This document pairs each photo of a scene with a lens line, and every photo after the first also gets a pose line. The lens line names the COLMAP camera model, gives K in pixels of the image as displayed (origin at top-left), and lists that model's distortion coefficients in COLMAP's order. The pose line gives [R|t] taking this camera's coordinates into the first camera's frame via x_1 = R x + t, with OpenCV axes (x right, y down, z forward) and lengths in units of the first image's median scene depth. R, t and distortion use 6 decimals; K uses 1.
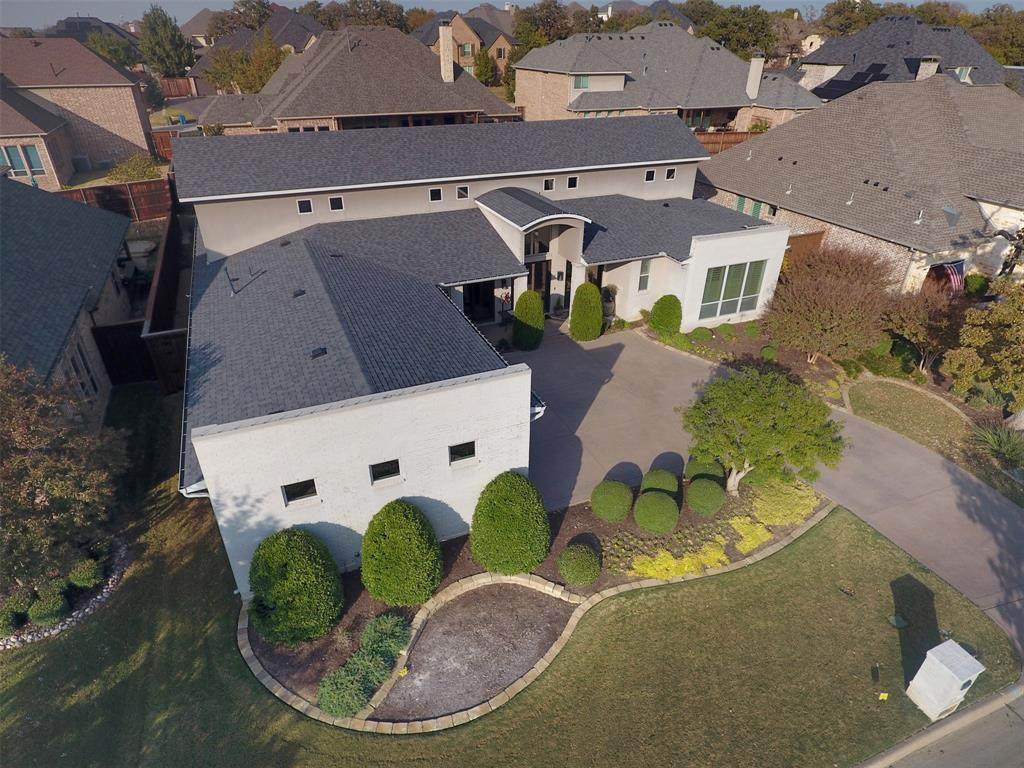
lens RADIAL K [[601.0, 0, 508.1], [0, 601.0, 393.2], [0, 0, 1]] dist [-0.000604, -0.000837]
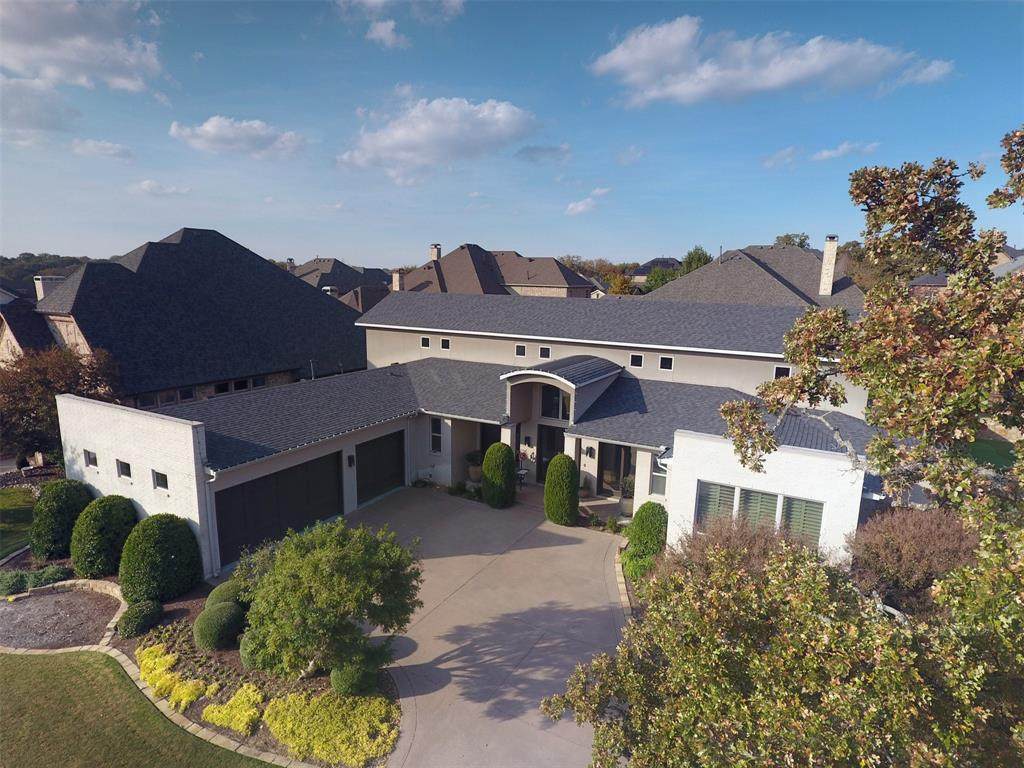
lens RADIAL K [[601.0, 0, 511.4], [0, 601.0, 390.5], [0, 0, 1]] dist [-0.000604, -0.000837]
pose [[0.607626, 0.156332, -0.778685, 0.755418], [-0.421675, 0.894339, -0.149492, -0.107233], [0.673038, 0.419187, 0.609345, 0.394723]]
